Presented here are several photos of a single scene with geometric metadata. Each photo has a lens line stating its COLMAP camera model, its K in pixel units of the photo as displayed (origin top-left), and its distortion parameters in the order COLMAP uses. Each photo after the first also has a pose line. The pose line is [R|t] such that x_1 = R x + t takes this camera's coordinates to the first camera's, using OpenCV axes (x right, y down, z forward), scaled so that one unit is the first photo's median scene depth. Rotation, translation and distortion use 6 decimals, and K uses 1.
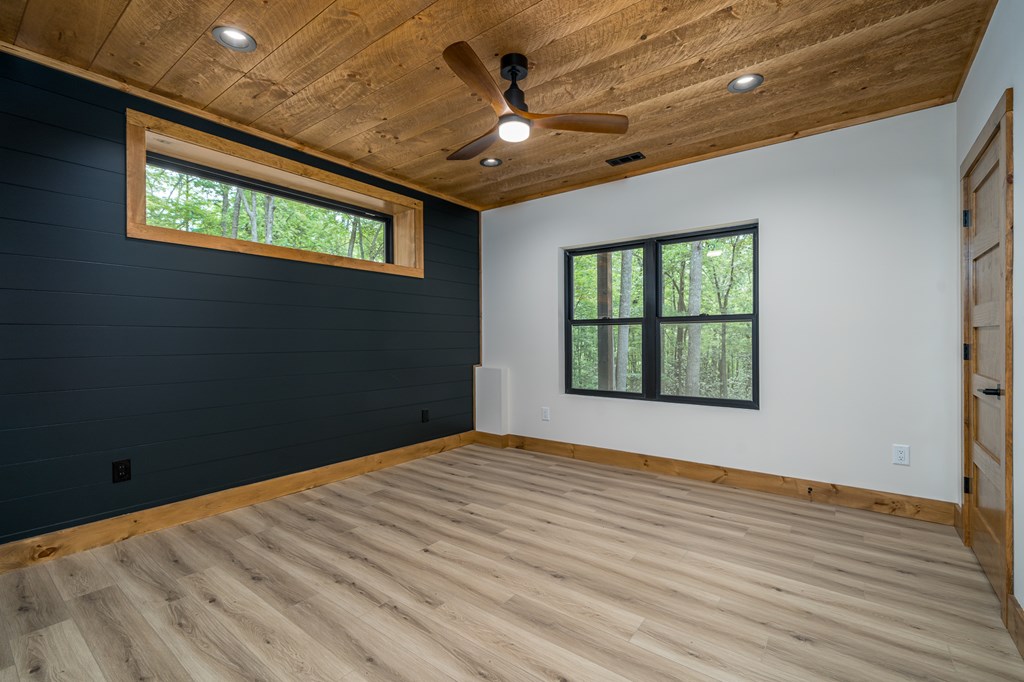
lens RADIAL K [[448.9, 0, 518.3], [0, 448.9, 343.9], [0, 0, 1]] dist [-0.000973, -0.000087]
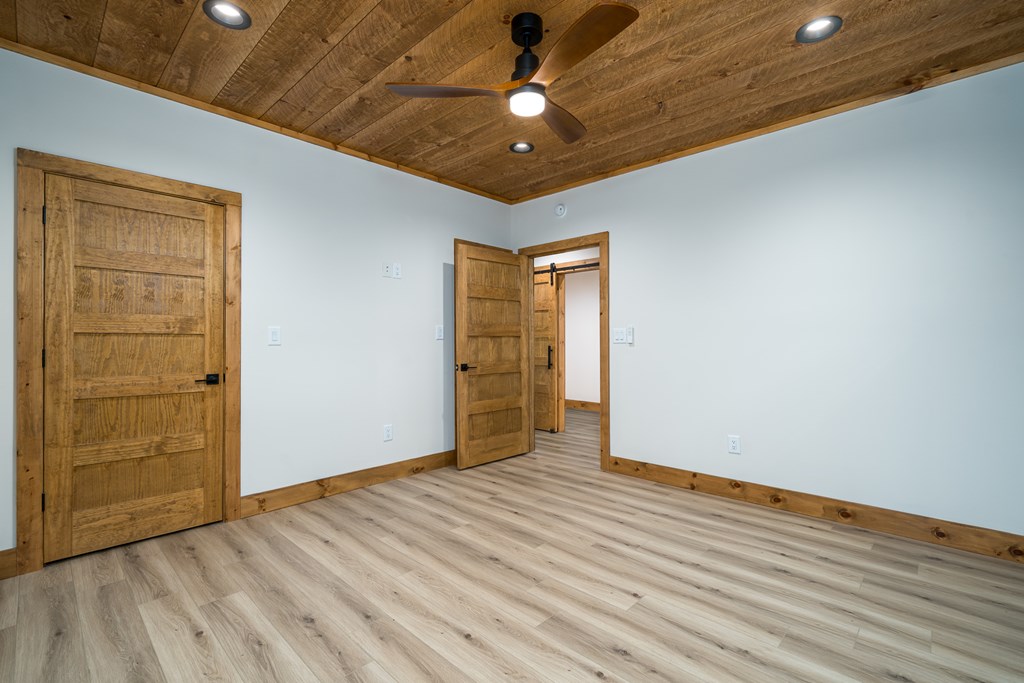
lens RADIAL K [[448.9, 0, 518.3], [0, 448.9, 344.4], [0, 0, 1]] dist [-0.000973, -0.000087]
pose [[-0.993724, 0.005906, 0.111700, -0.088477], [0.007189, 0.999913, 0.011089, -0.015367], [-0.111625, 0.011823, -0.993680, 1.924839]]
